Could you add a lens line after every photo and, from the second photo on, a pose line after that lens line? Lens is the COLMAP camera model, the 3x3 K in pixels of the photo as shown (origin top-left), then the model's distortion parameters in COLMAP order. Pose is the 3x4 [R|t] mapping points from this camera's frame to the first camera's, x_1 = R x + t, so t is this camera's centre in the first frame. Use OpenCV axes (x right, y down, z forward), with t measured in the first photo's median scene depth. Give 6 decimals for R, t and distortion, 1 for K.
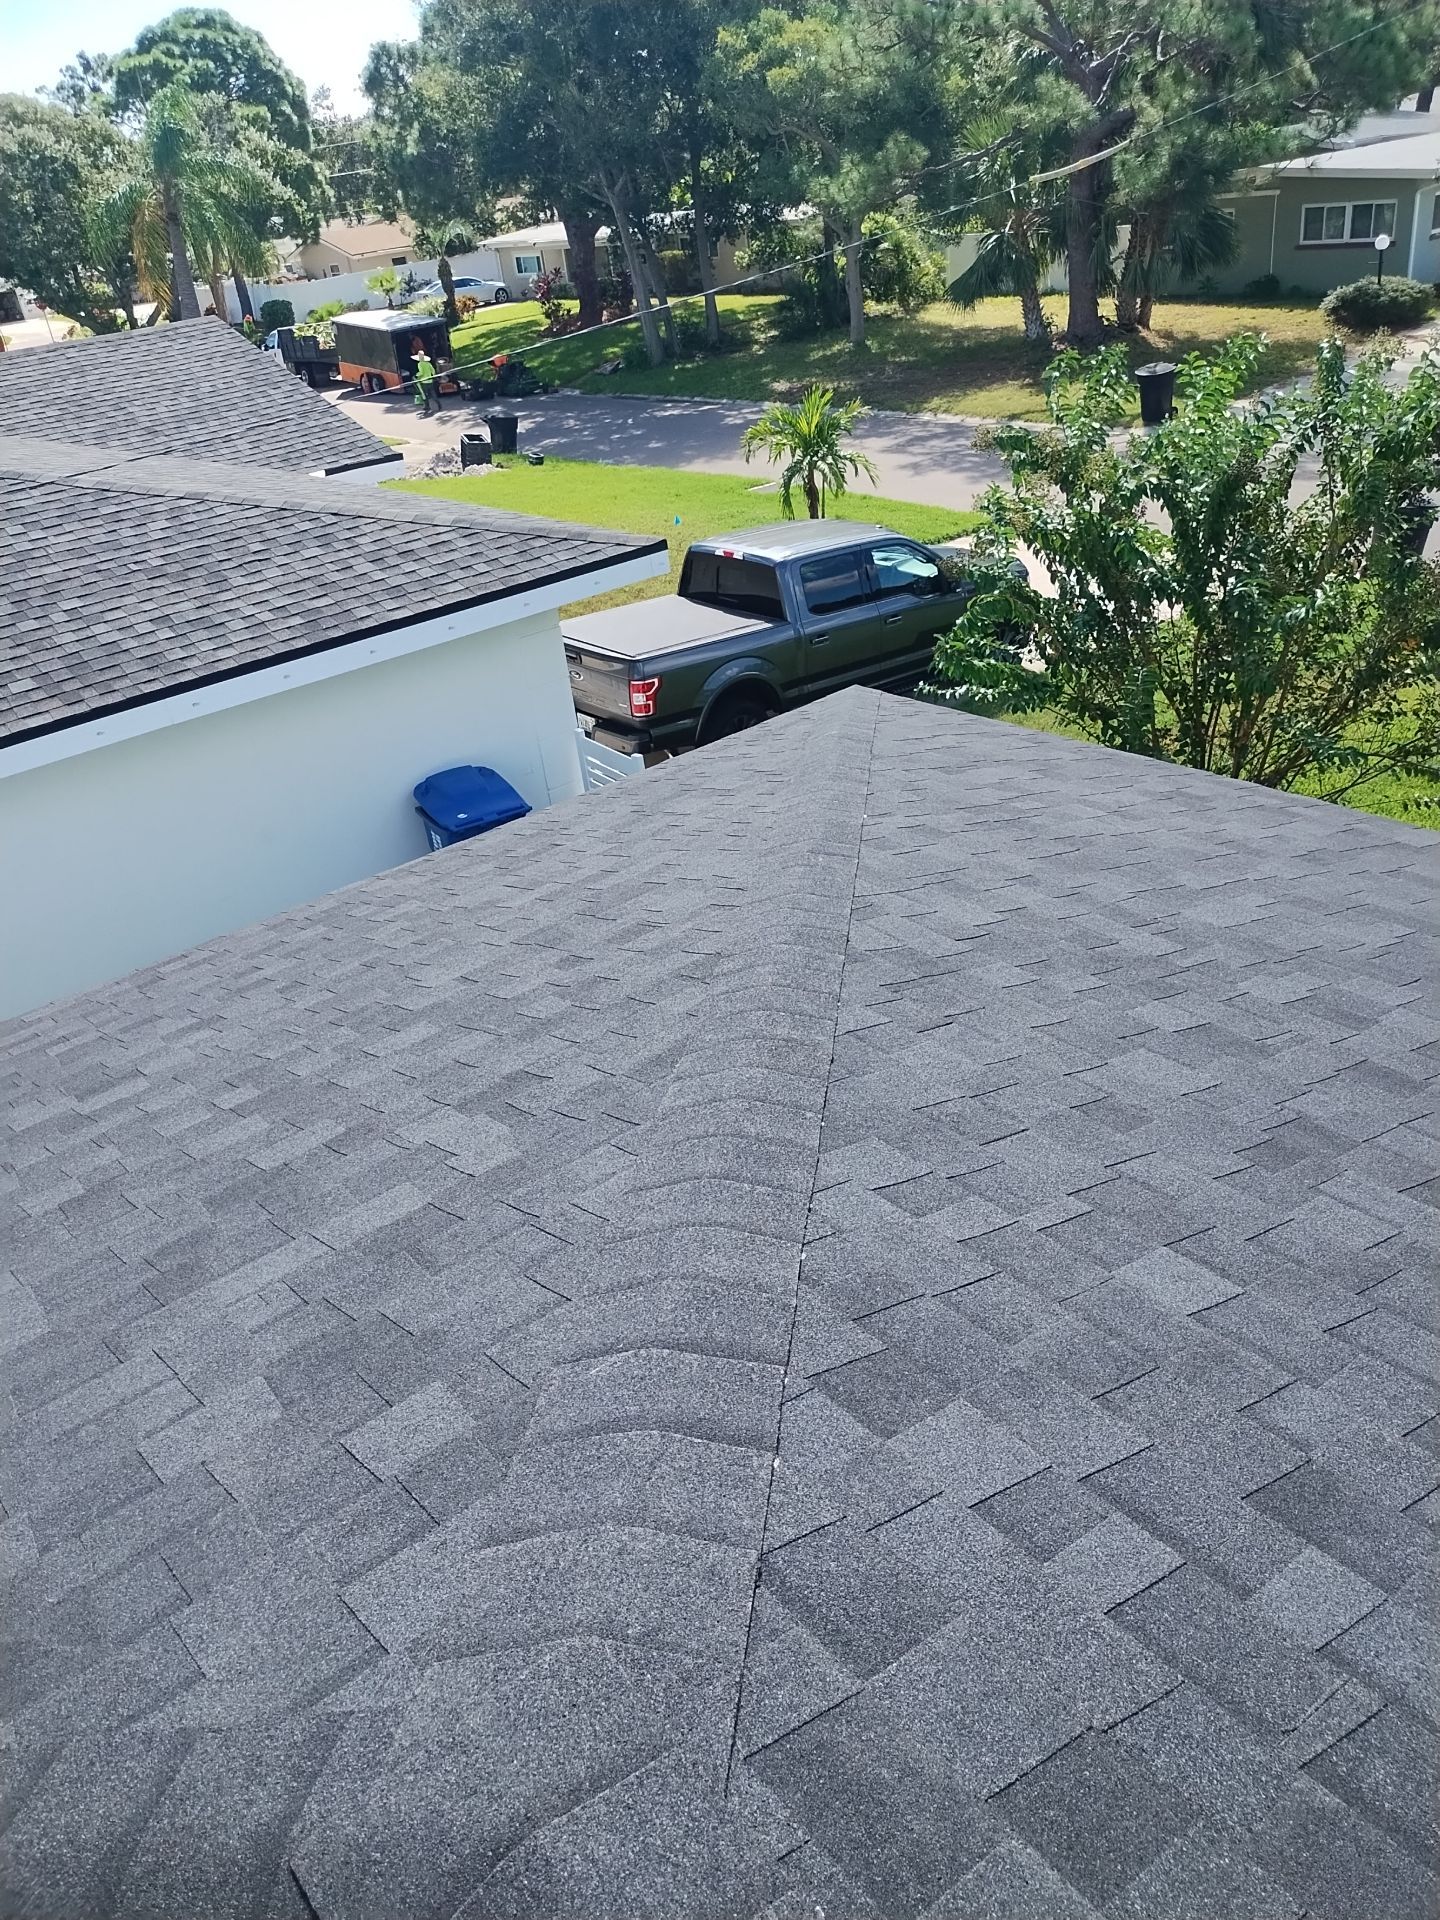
lens RADIAL K [[1406.2, 0, 717.1], [0, 1406.2, 968.8], [0, 0, 1]] dist [0.039715, -0.057652]
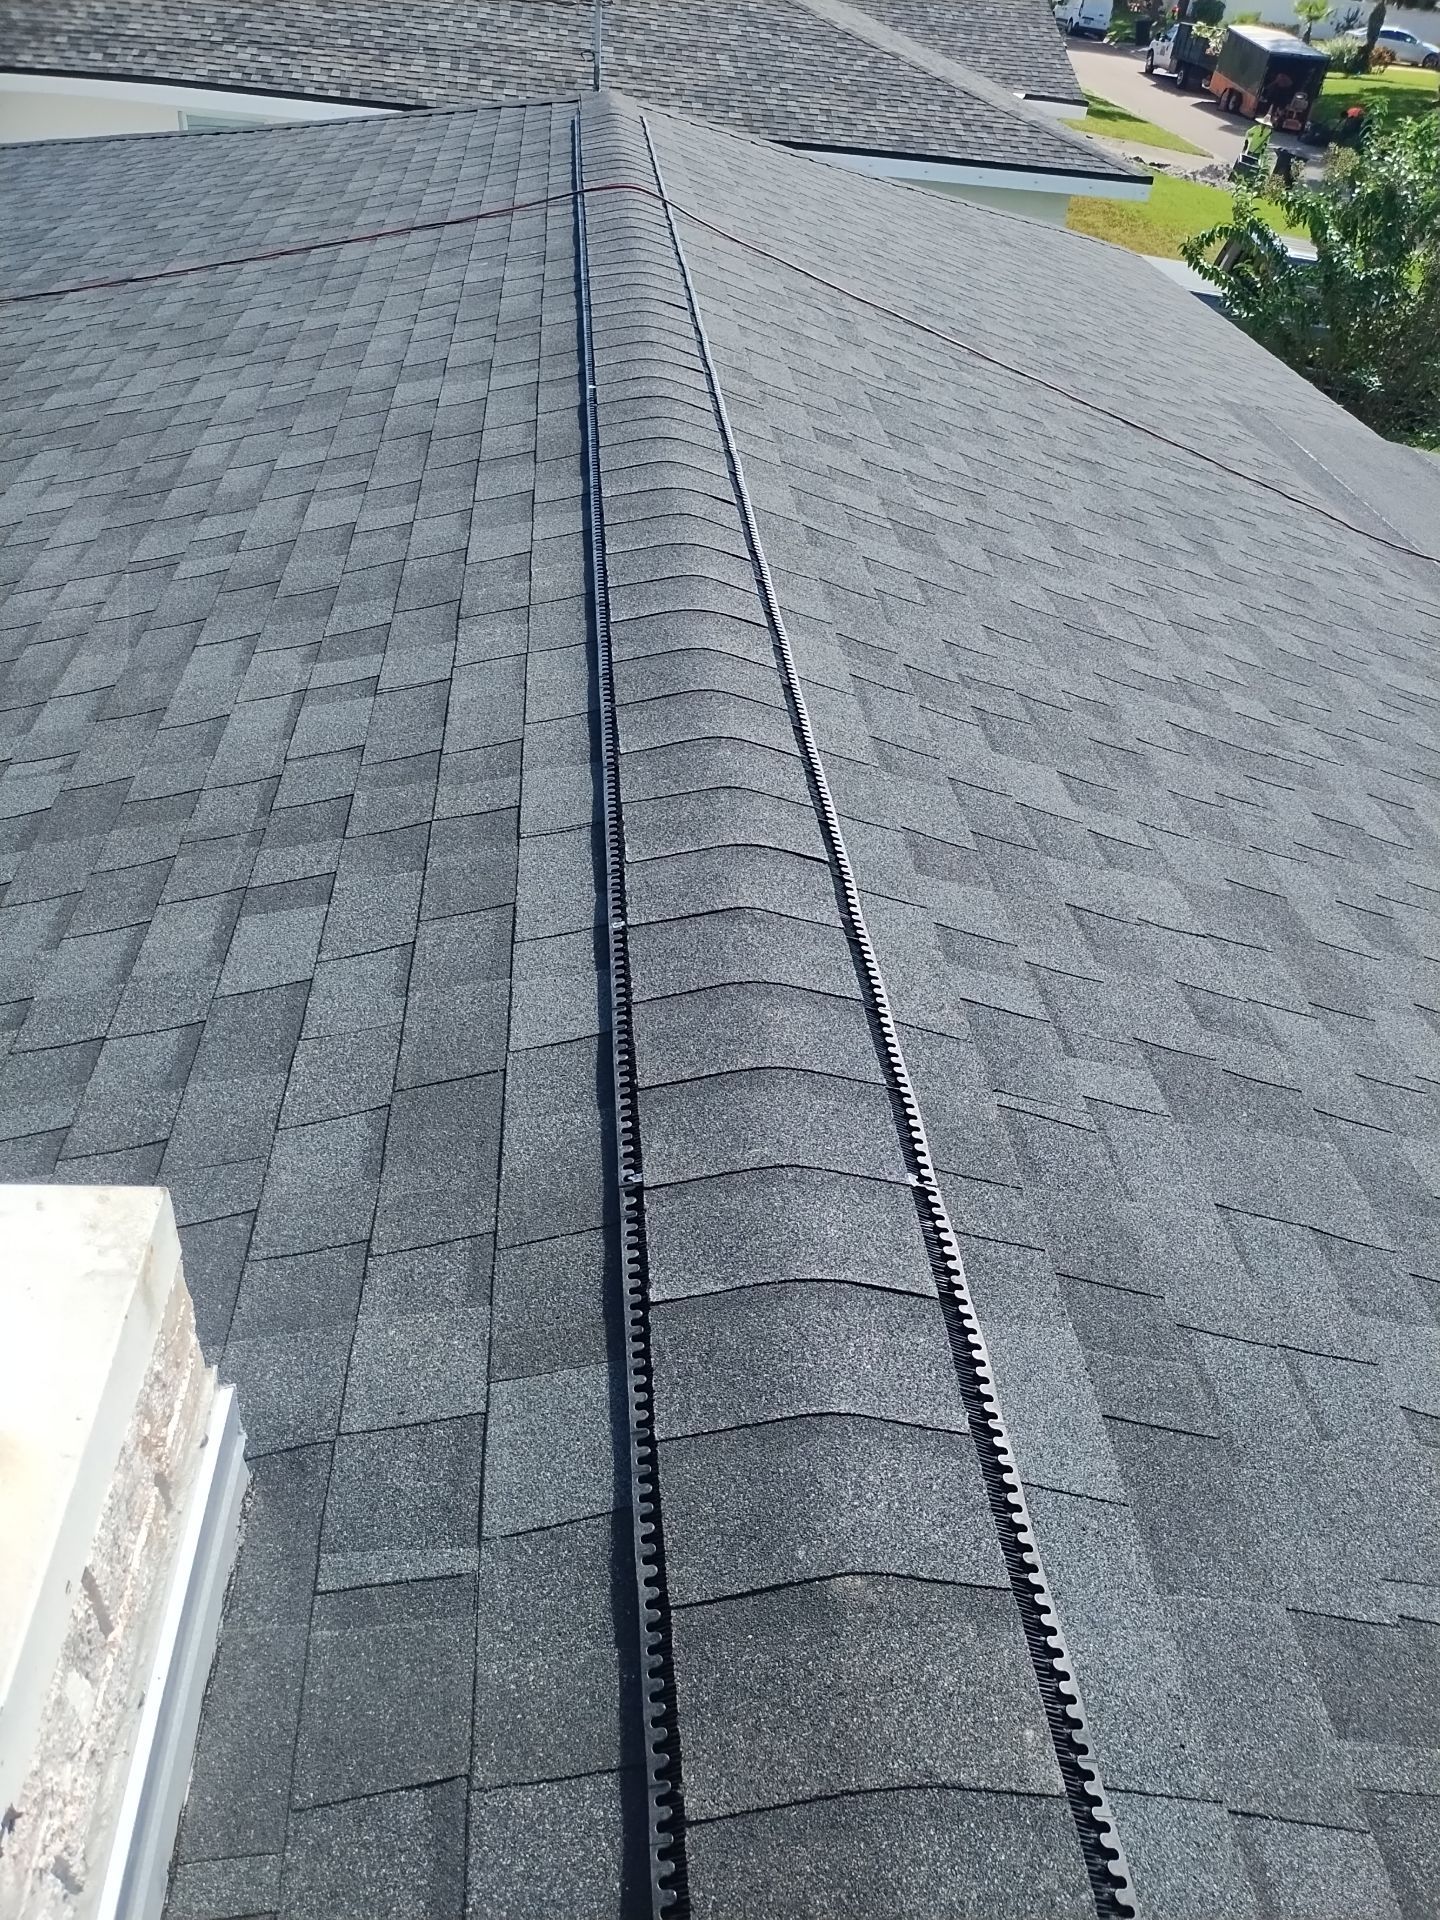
lens RADIAL K [[1406.2, 0, 737.2], [0, 1406.2, 959.7], [0, 0, 1]] dist [0.039715, -0.057652]
pose [[0.812700, 0.488311, -0.317915, 0.098506], [-0.434411, 0.871395, 0.227942, 0.052702], [0.388336, -0.047143, 0.920311, -0.113954]]
